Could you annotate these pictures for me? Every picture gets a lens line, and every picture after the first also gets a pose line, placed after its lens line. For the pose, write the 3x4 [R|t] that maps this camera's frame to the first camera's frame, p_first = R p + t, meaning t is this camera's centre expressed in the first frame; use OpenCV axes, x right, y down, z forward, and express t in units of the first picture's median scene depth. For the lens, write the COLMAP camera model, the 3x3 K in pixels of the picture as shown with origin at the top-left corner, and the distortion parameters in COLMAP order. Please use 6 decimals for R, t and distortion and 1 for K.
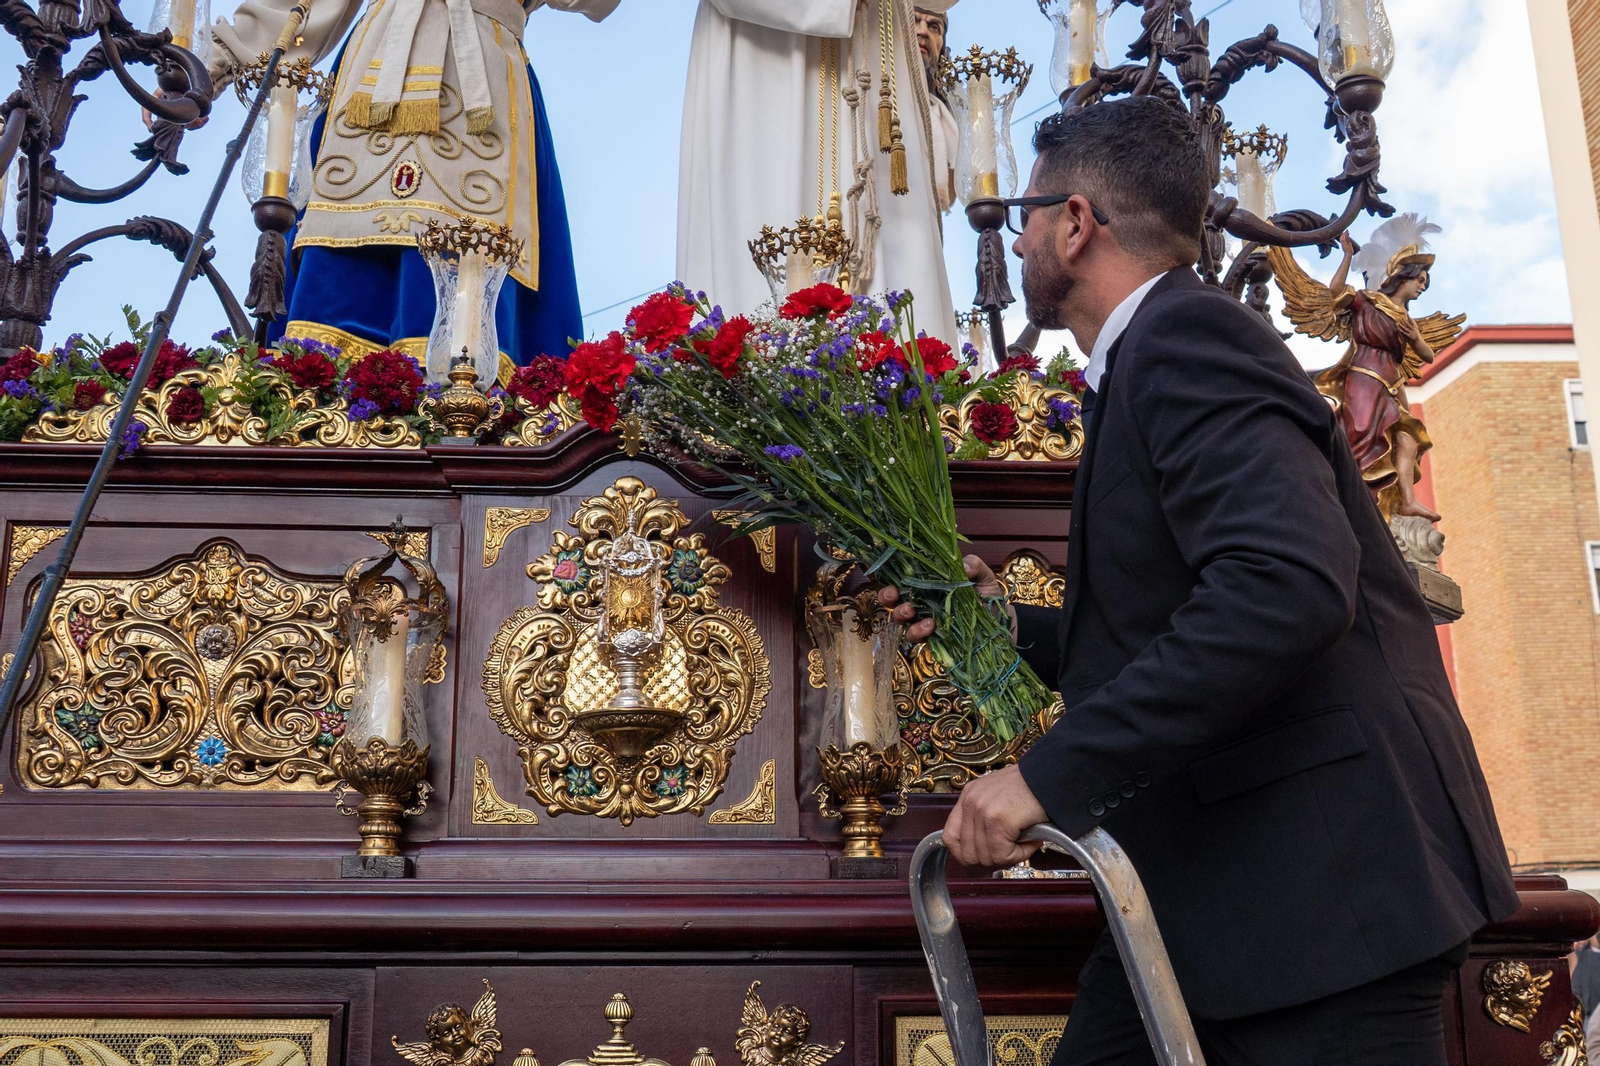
lens RADIAL K [[1743.0, 0, 798.7], [0, 1743.0, 528.3], [0, 0, 1]] dist [-0.025056, 0.000000]
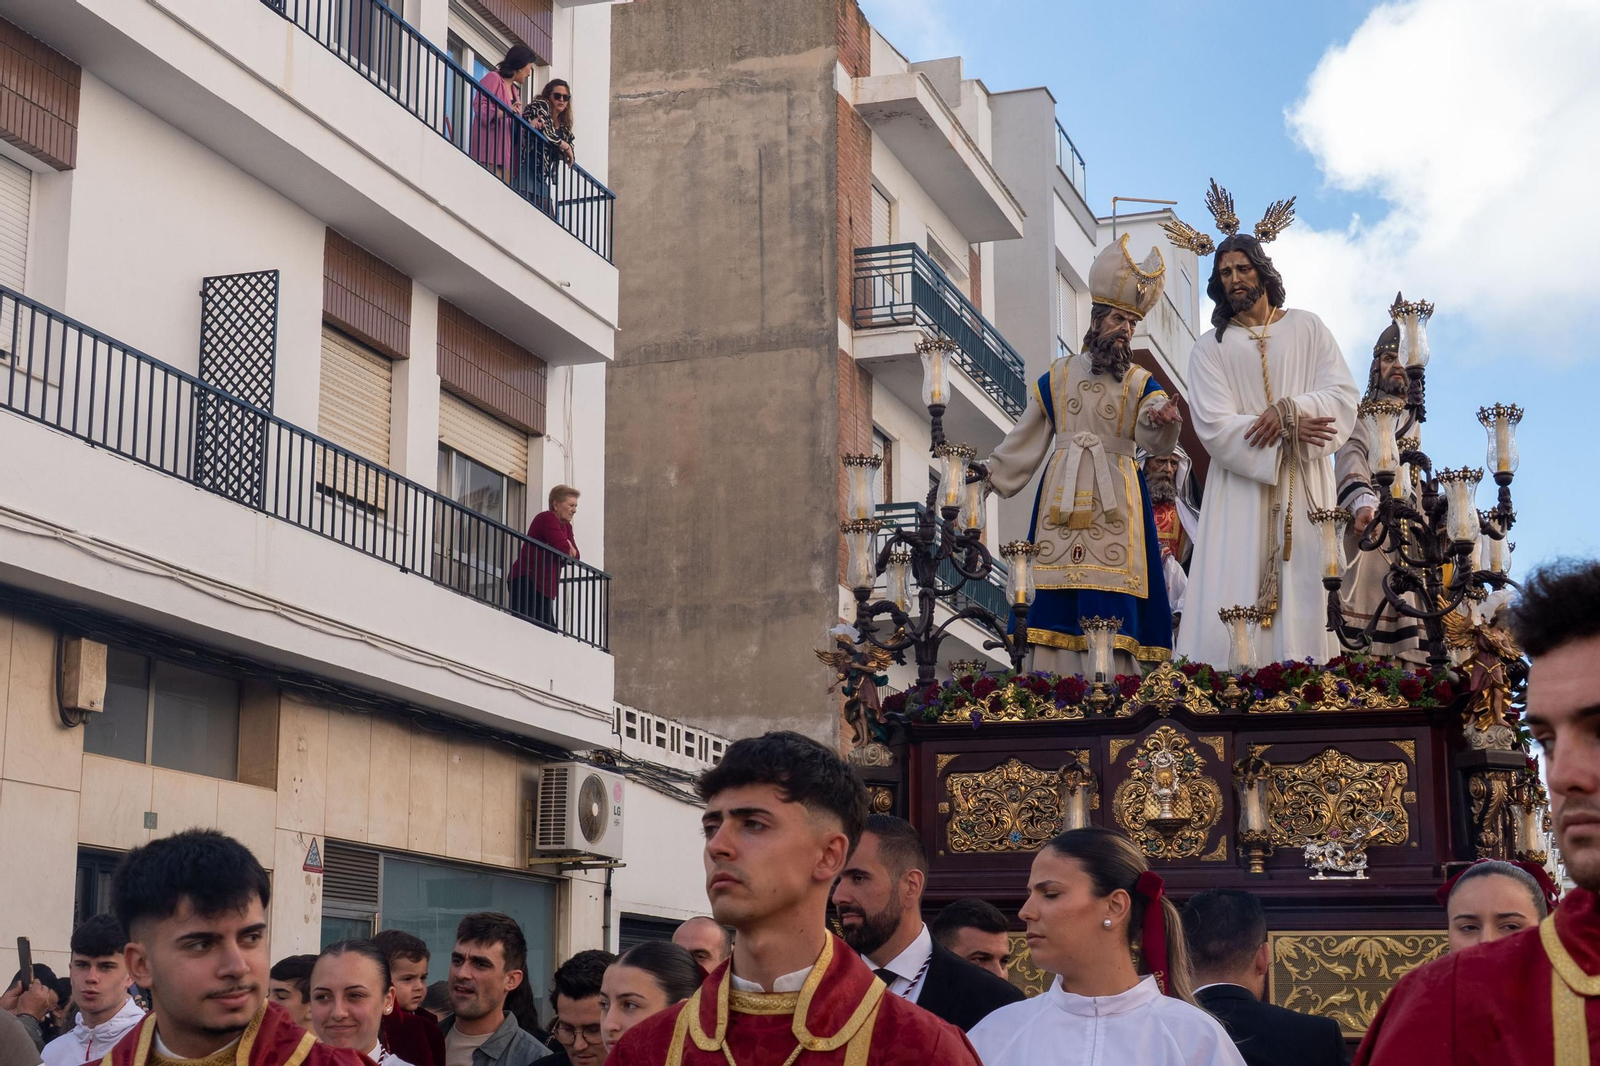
lens RADIAL K [[2461.0, 0, 797.9], [0, 2461.0, 542.3], [0, 0, 1]] dist [0.039414, 0.000000]
pose [[0.923951, -0.063993, -0.377120, 0.793709], [0.081762, 0.996161, 0.031281, -0.459310], [0.373670, -0.059736, 0.925636, -2.551312]]
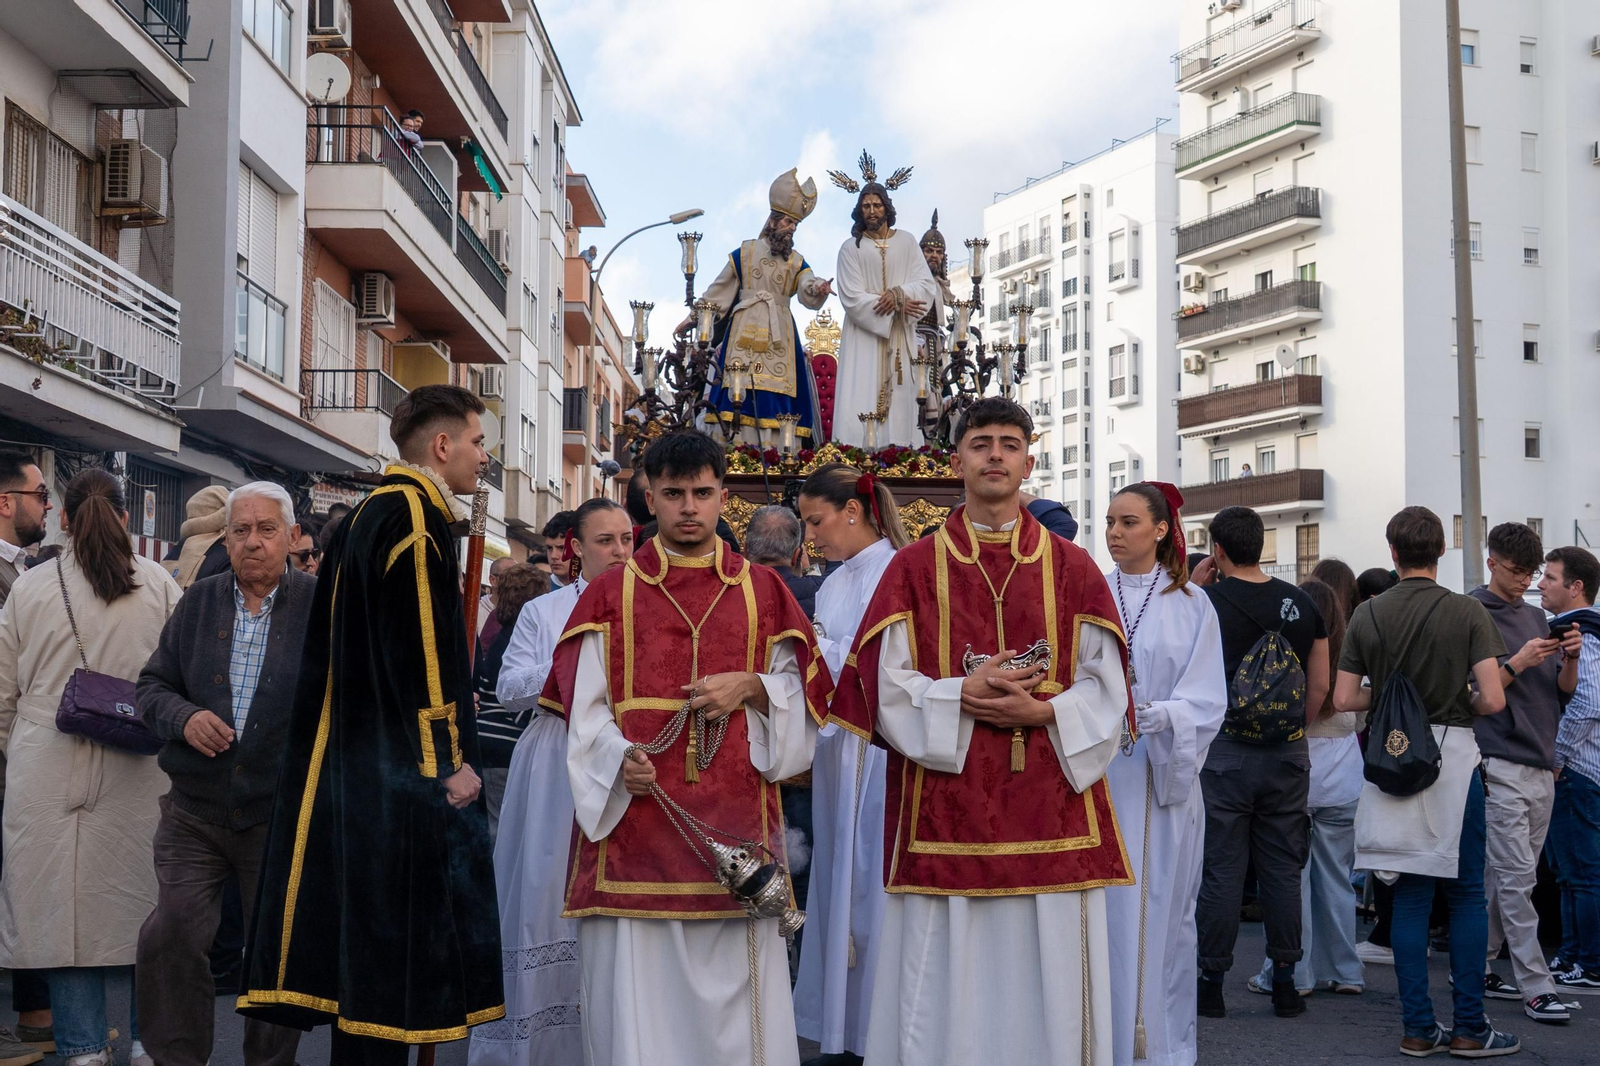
lens RADIAL K [[2186.5, 0, 798.2], [0, 2186.5, 531.7], [0, 0, 1]] dist [0.027719, 0.000000]
pose [[0.997133, 0.019839, -0.073015, 0.232562], [-0.005925, 0.982525, 0.186037, -0.935529], [0.075430, -0.185071, 0.979826, -4.450703]]
